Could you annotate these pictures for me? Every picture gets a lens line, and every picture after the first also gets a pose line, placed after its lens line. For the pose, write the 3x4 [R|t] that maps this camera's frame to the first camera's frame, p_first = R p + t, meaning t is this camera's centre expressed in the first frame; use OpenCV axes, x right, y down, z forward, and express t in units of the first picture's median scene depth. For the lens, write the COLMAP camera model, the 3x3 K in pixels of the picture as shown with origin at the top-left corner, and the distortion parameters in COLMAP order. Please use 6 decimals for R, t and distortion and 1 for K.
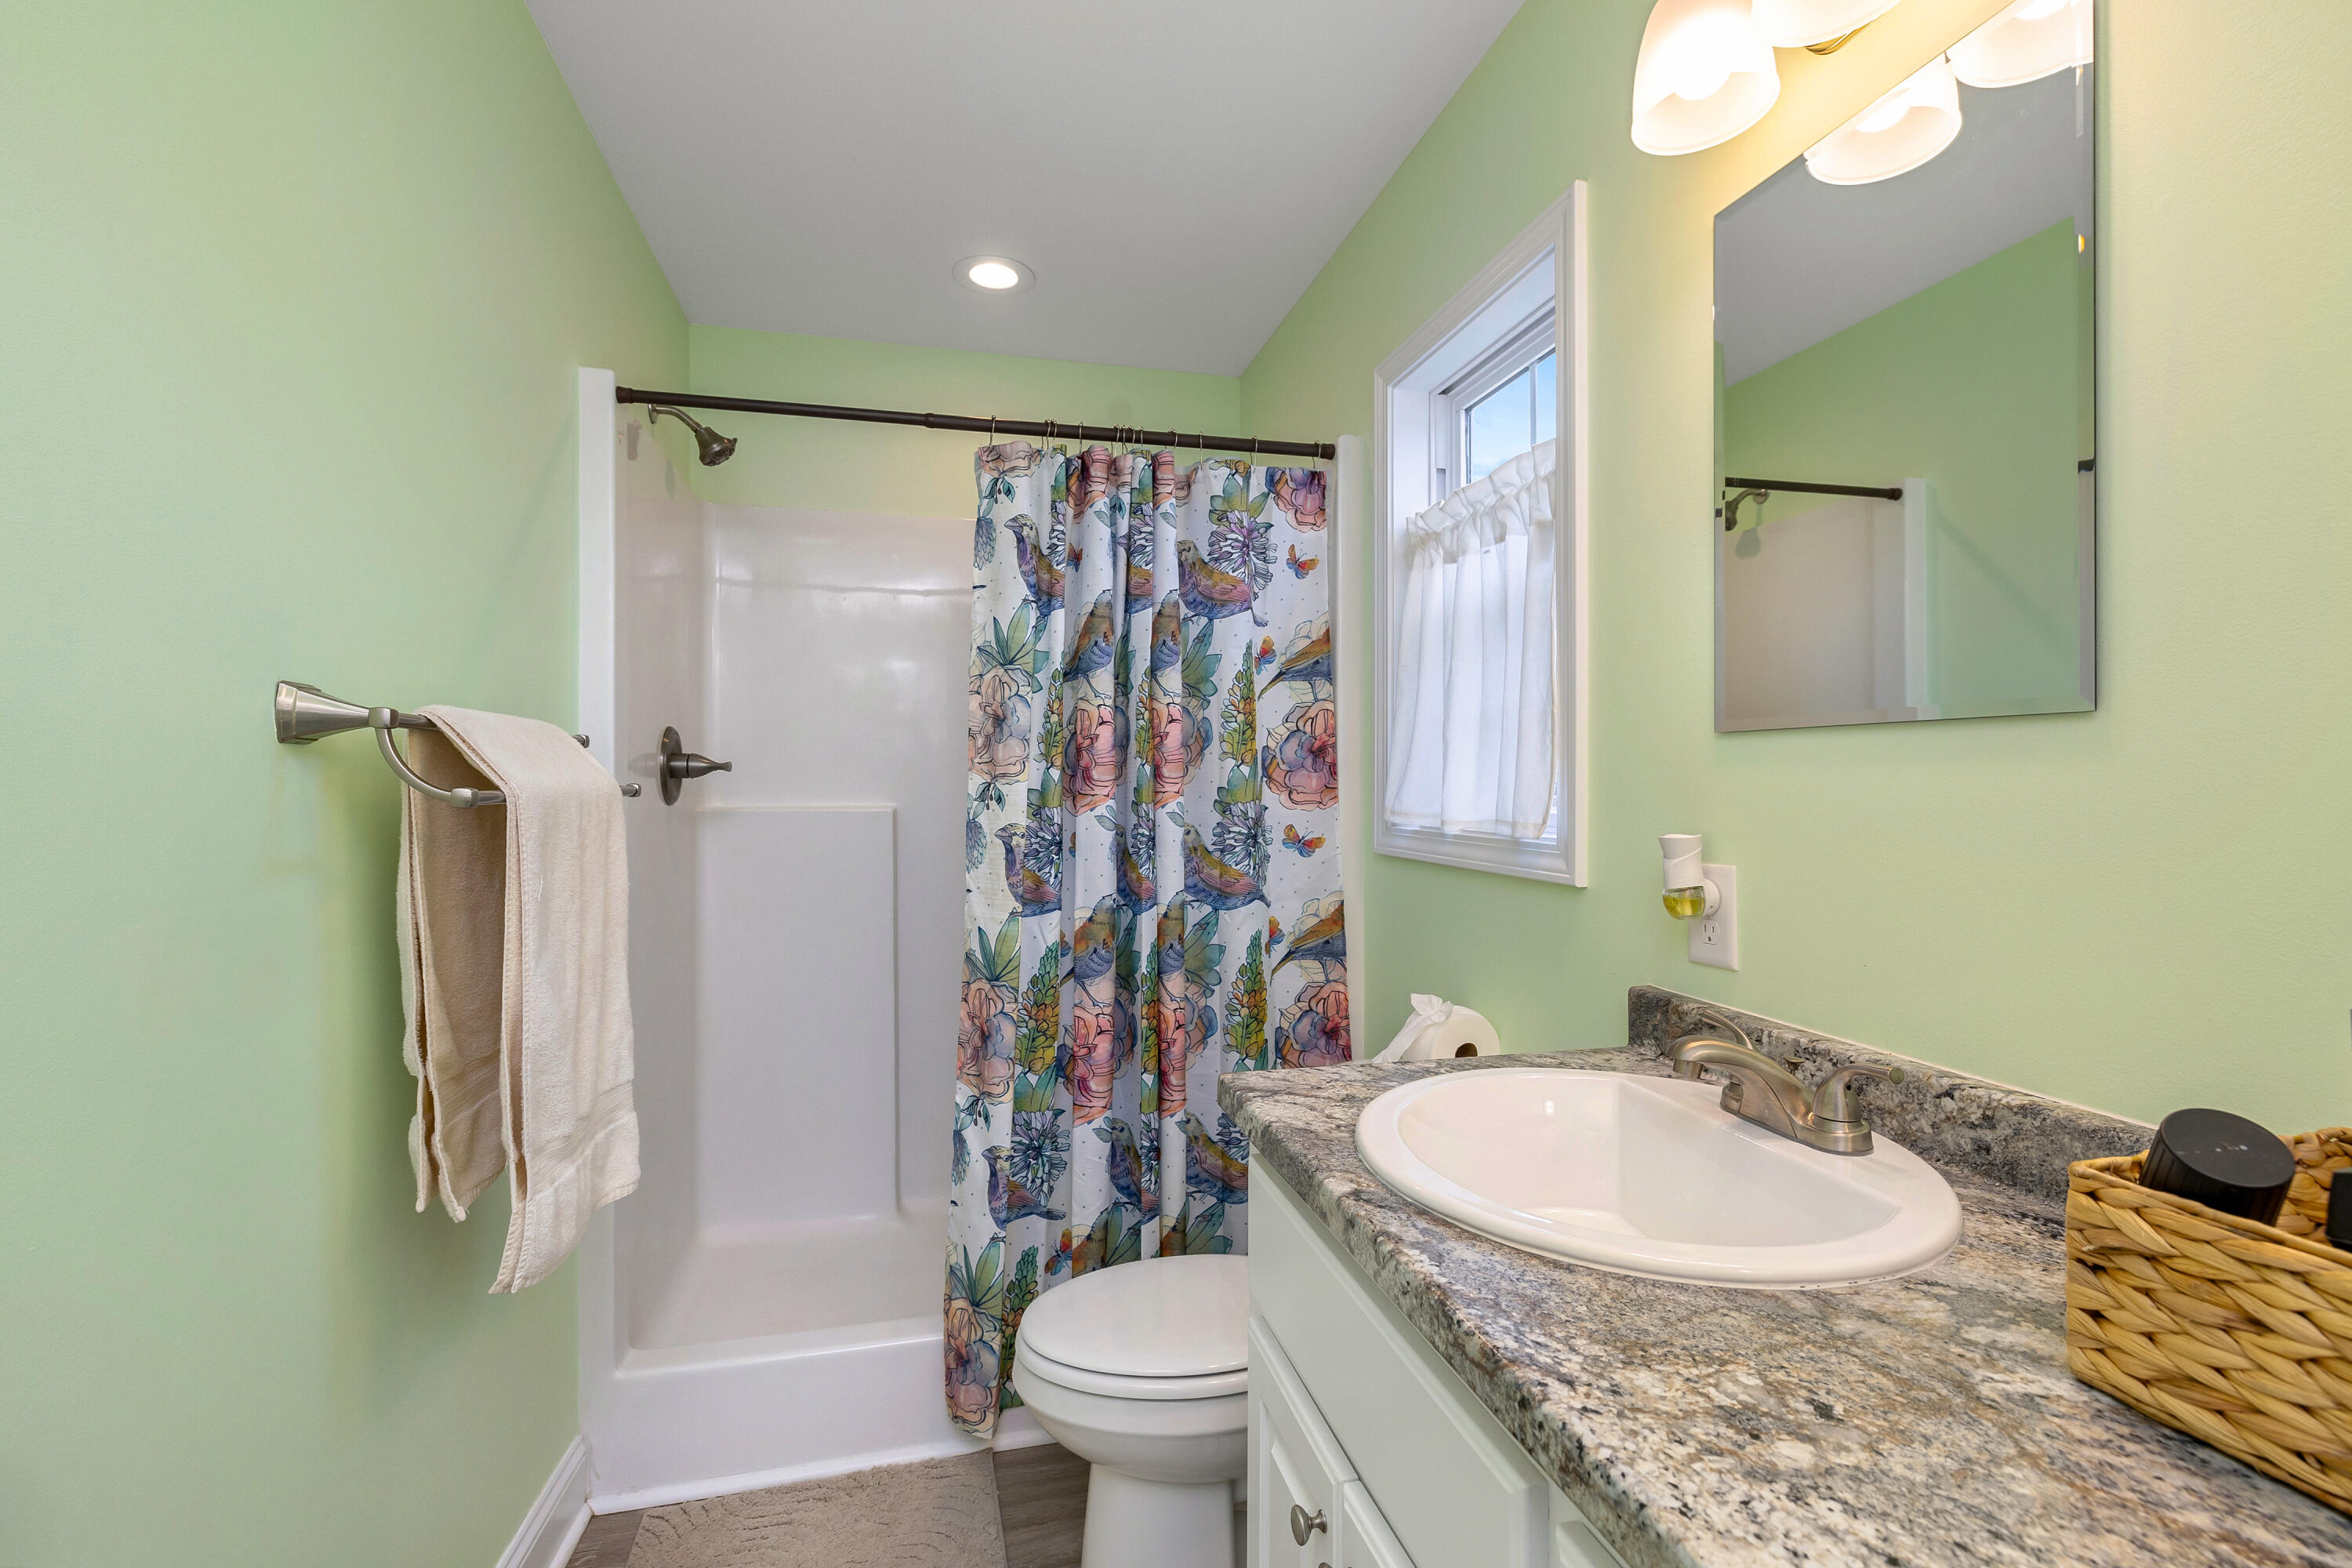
lens RADIAL K [[1018.9, 0, 1181.1], [0, 1018.9, 780.0], [0, 0, 1]] dist [-0.000519, -0.000150]
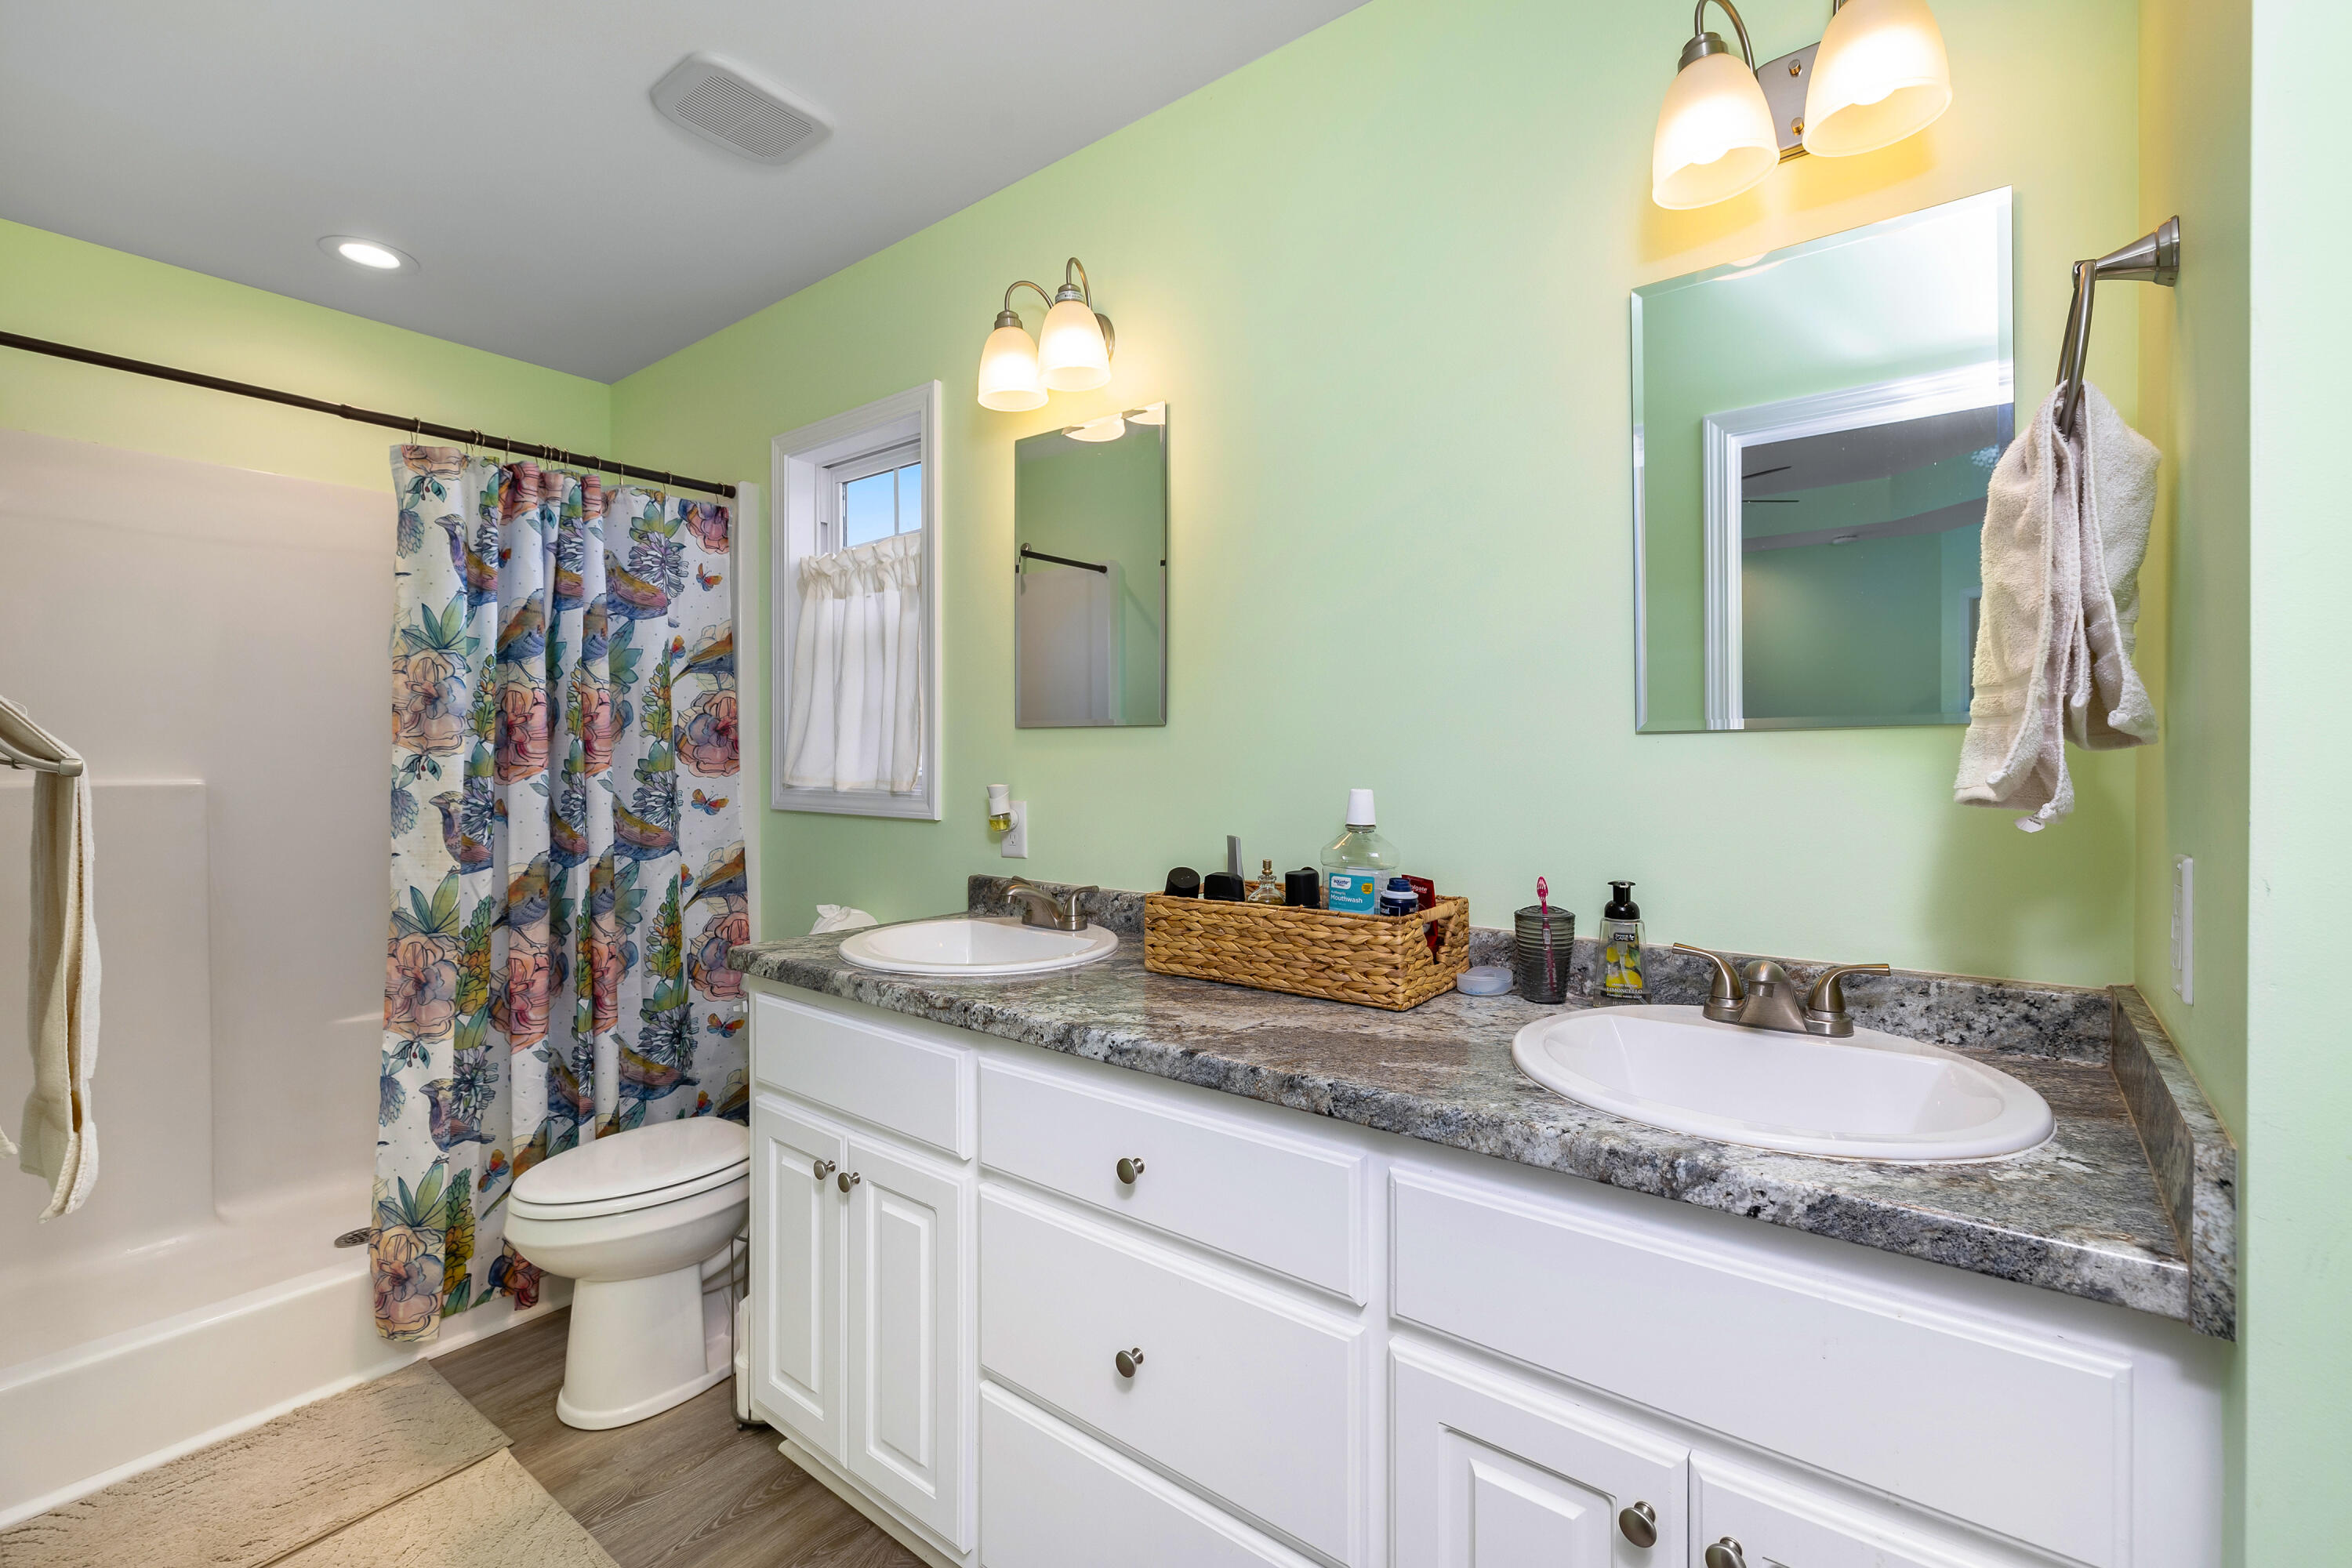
lens RADIAL K [[1005.7, 0, 1178.4], [0, 1005.7, 761.1], [0, 0, 1]] dist [0.001572, 0.000416]
pose [[0.777497, -0.002959, 0.628880, -0.229188], [-0.001669, 0.999976, 0.006769, 0.000523], [-0.628885, -0.006313, 0.777473, -0.348722]]
